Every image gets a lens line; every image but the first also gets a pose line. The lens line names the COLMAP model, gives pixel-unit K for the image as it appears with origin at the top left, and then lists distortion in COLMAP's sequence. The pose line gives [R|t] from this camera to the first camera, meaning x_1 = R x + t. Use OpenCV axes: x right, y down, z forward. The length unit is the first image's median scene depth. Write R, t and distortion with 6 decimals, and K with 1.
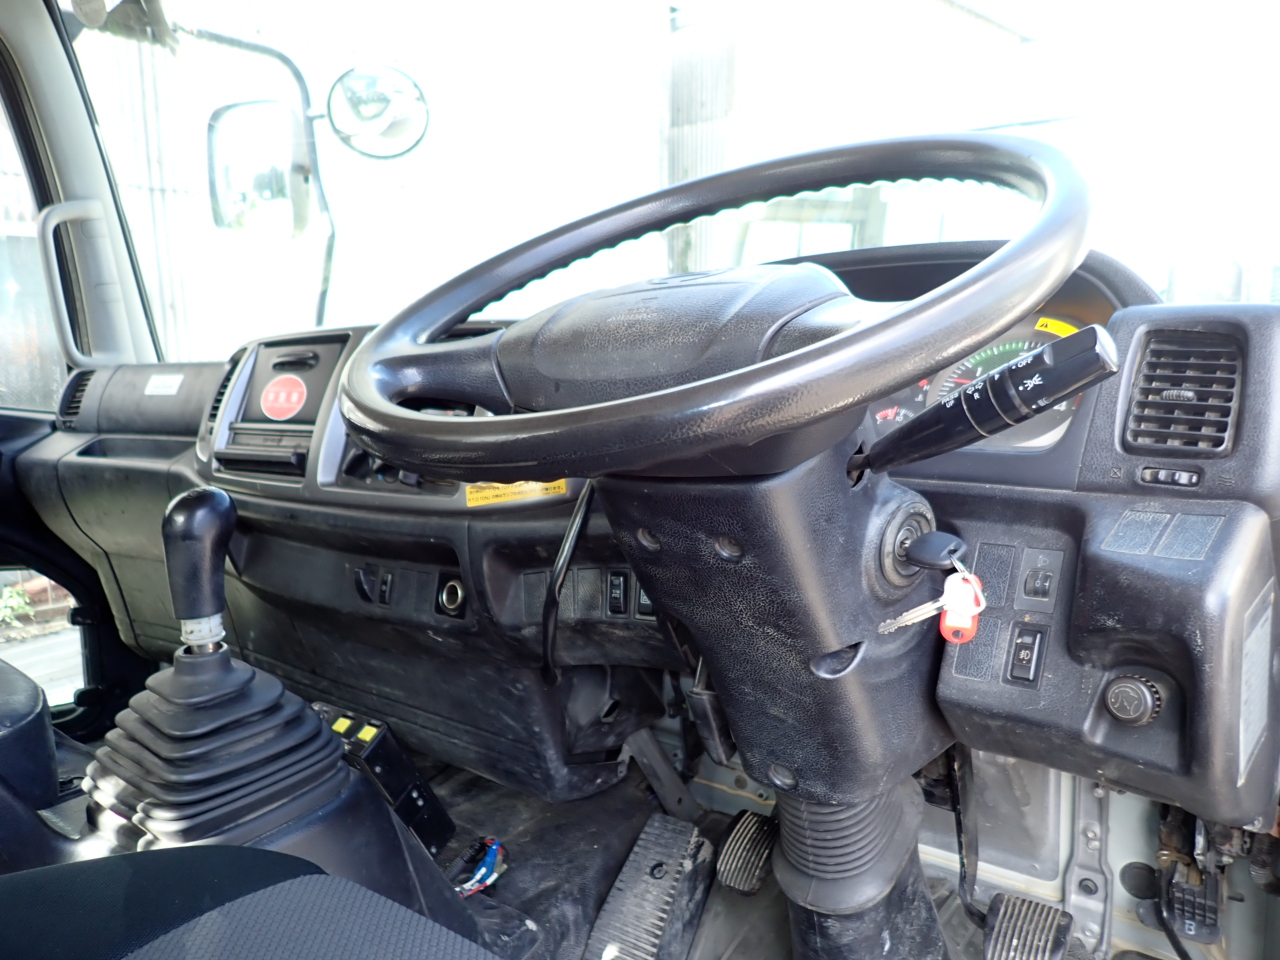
lens RADIAL K [[943.2, 0, 636.7], [0, 943.2, 475.5], [0, 0, 1]] dist [-0.000554, 0.004257]
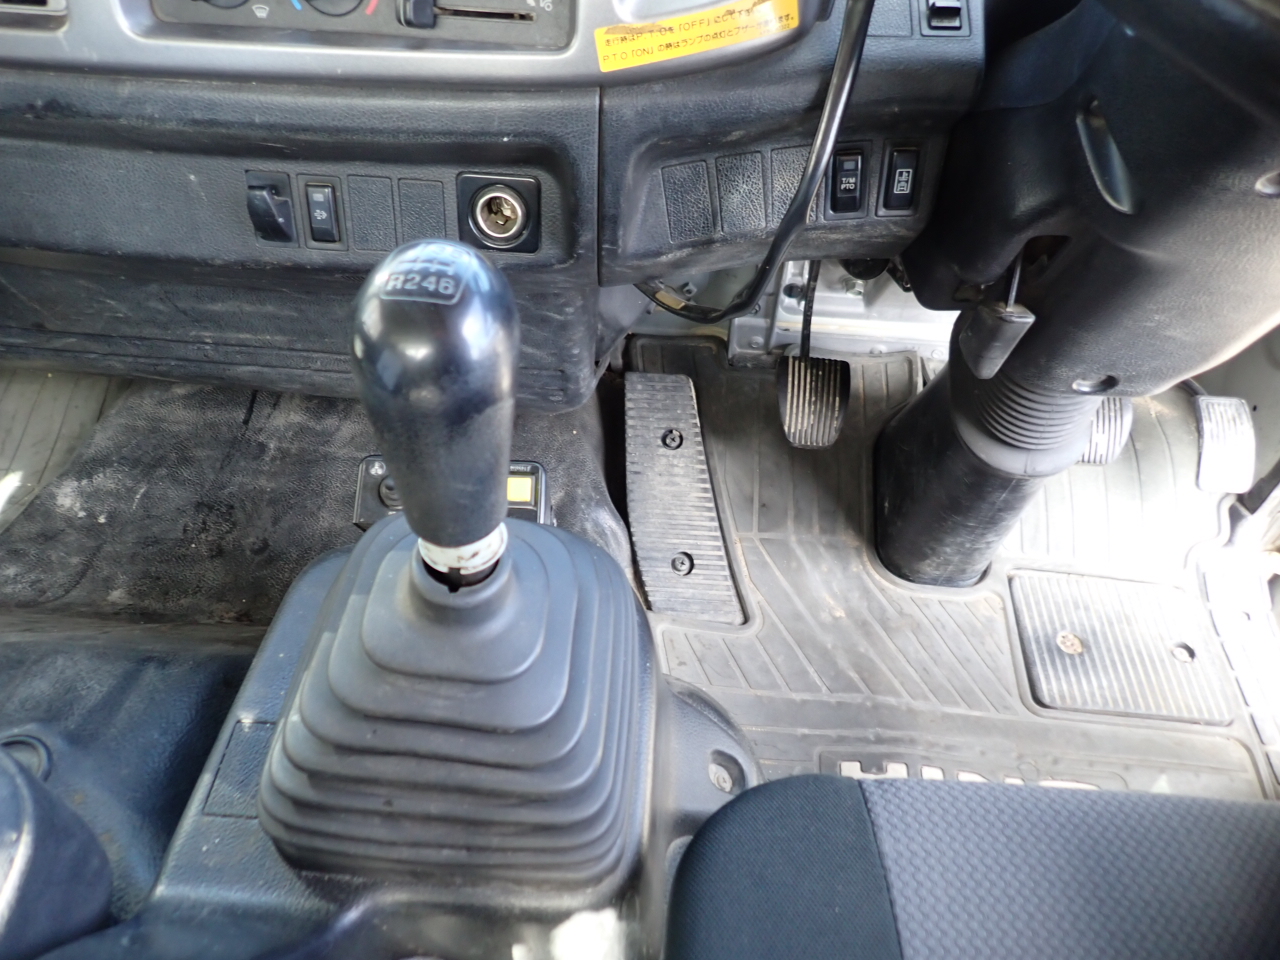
lens RADIAL K [[943.2, 0, 636.7], [0, 943.2, 475.5], [0, 0, 1]] dist [-0.000554, 0.004257]
pose [[0.825320, -0.365014, 0.430828, -0.436788], [0.013512, 0.775527, 0.631170, -0.114716], [-0.564504, -0.515095, 0.644990, 0.497452]]
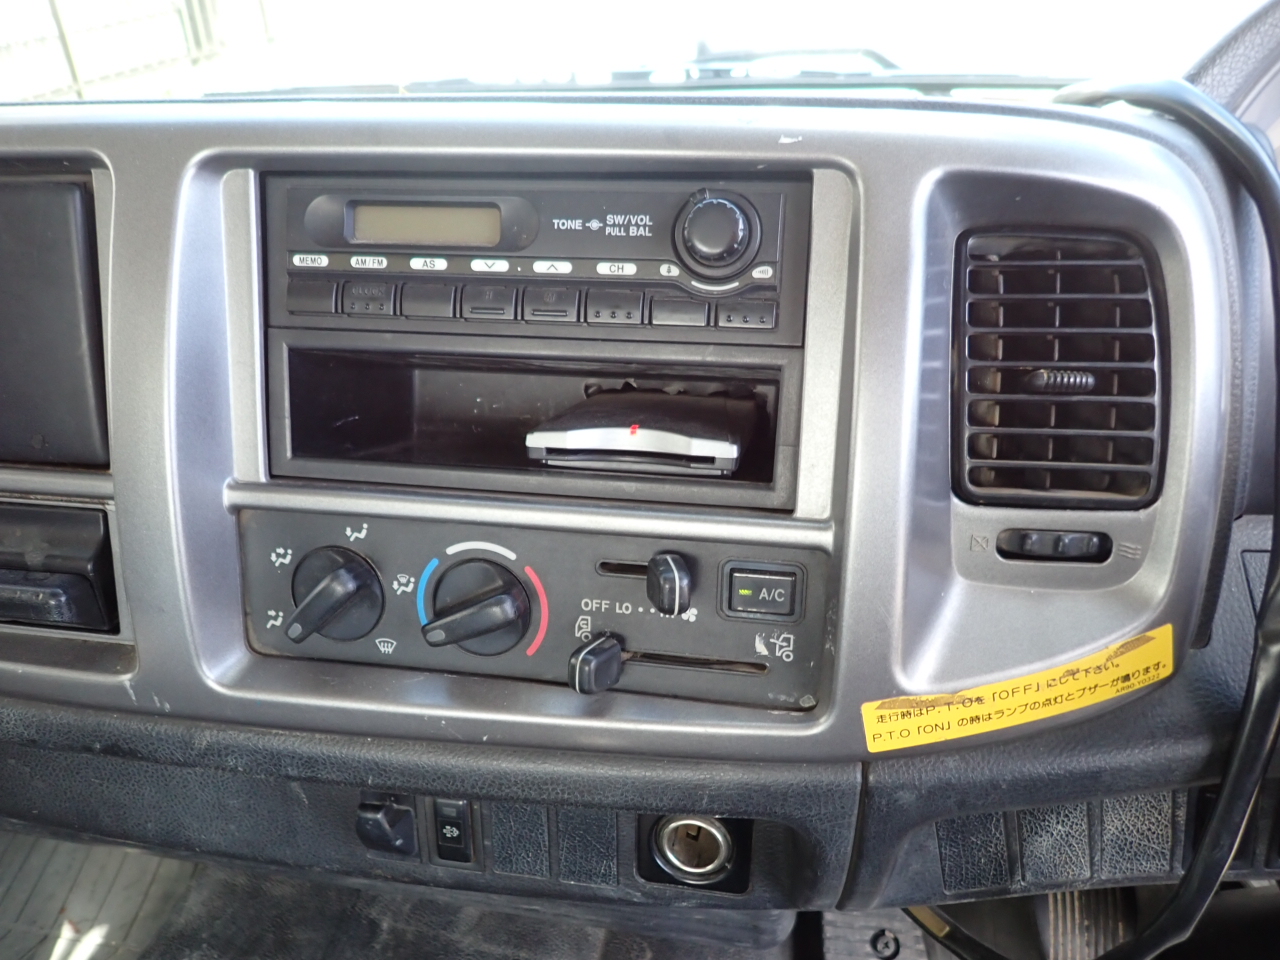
lens RADIAL K [[939.9, 0, 634.0], [0, 939.9, 467.3], [0, 0, 1]] dist [-0.000664, -0.000665]
pose [[0.885366, -0.262203, 0.383897, -0.334524], [0.083102, 0.901732, 0.424233, -0.199069], [-0.457408, -0.343699, 0.820152, 0.736104]]
